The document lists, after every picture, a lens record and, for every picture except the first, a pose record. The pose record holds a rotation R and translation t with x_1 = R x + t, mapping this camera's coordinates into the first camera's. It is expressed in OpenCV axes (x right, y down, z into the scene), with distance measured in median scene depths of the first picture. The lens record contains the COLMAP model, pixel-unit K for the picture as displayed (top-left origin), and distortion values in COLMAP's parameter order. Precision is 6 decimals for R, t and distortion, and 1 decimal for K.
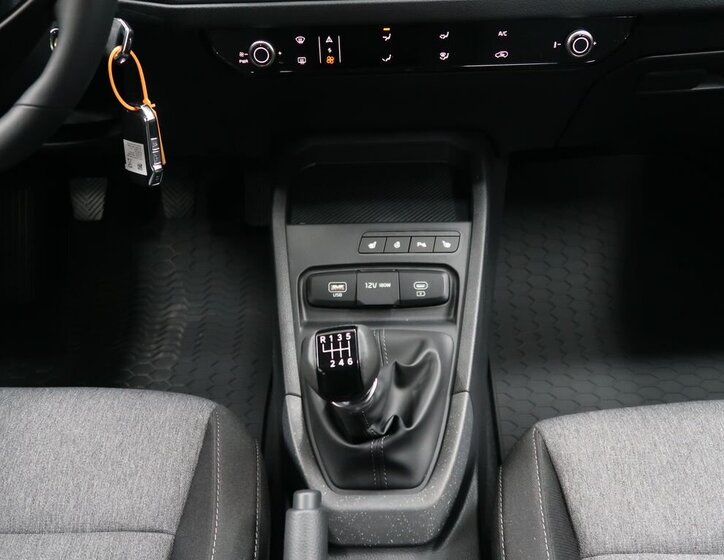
lens RADIAL K [[806.7, 0, 362.2], [0, 806.7, 274.2], [0, 0, 1]] dist [0.033914, 0.000000]
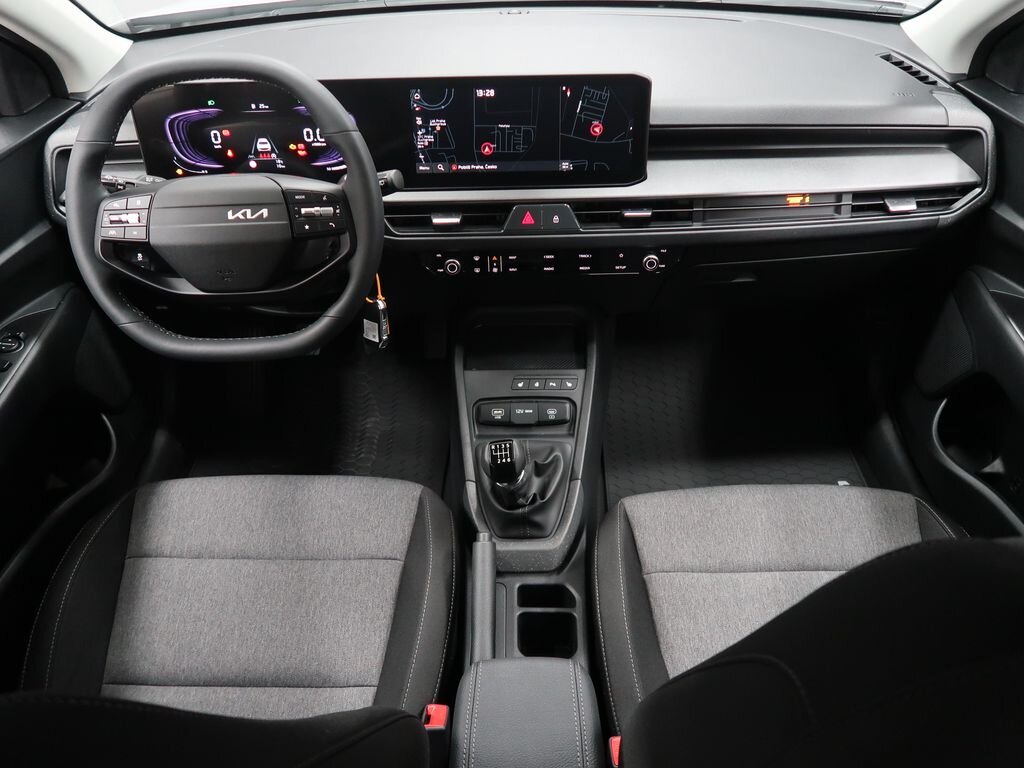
lens RADIAL K [[862.8, 0, 512.4], [0, 862.8, 385.0], [0, 0, 1]] dist [0.013912, 0.025330]
pose [[0.999927, 0.005928, 0.010532, -0.022218], [-0.006114, 0.999825, 0.017680, -0.070573], [-0.010425, -0.017743, 0.999788, -0.702648]]
